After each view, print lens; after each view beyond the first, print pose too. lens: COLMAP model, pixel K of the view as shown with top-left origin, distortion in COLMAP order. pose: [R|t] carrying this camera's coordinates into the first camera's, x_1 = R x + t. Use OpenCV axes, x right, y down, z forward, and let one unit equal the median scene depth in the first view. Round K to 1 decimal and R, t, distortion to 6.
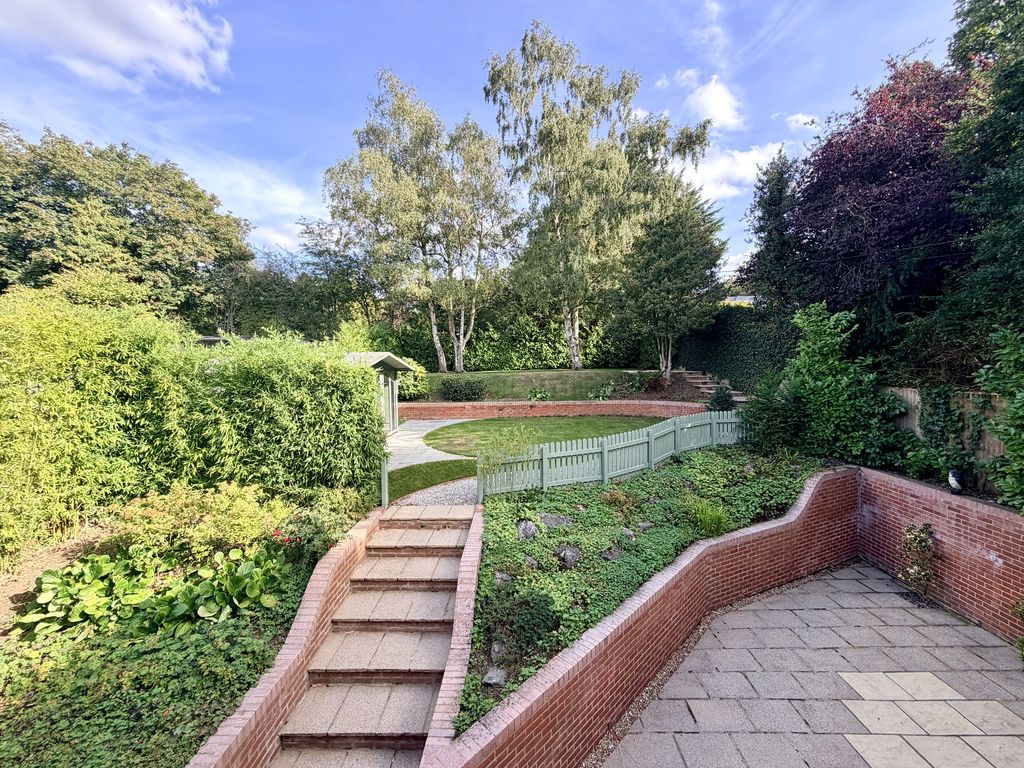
lens RADIAL K [[409.1, 0, 515.1], [0, 409.1, 382.8], [0, 0, 1]] dist [-0.000681, 0.000344]
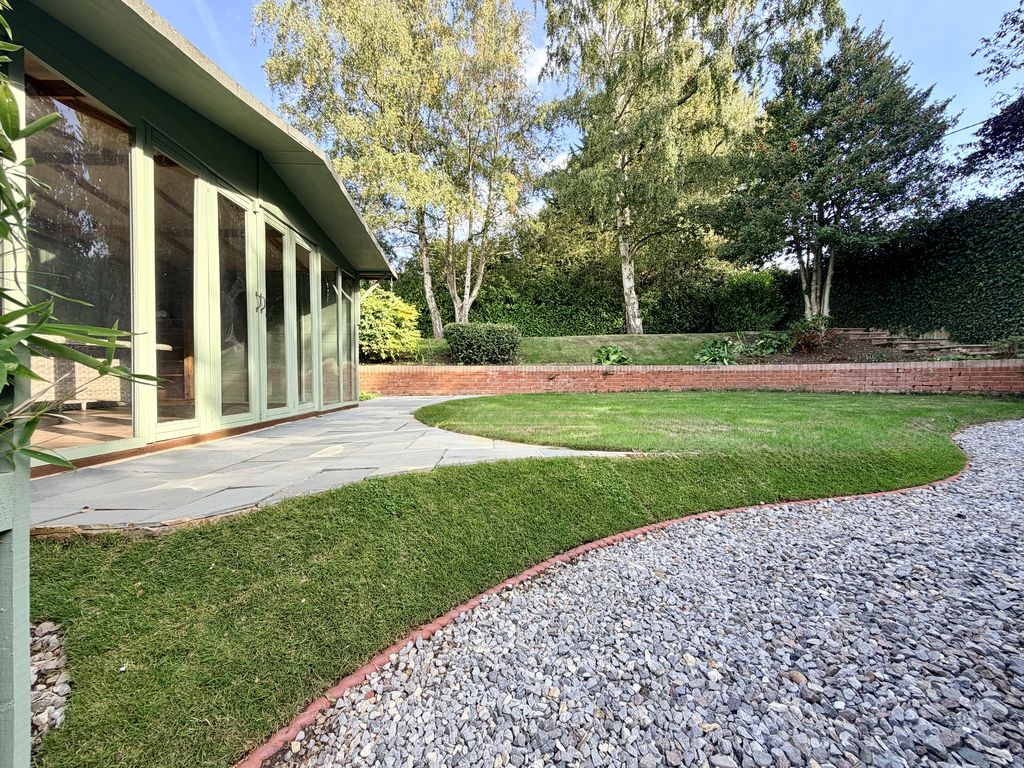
lens RADIAL K [[409.1, 0, 510.6], [0, 409.1, 383.4], [0, 0, 1]] dist [-0.000681, 0.000344]
pose [[0.999551, 0.010386, 0.028110, -0.104184], [-0.009434, 0.999385, -0.033772, 0.090062], [-0.028443, 0.033492, 0.999034, 0.437117]]
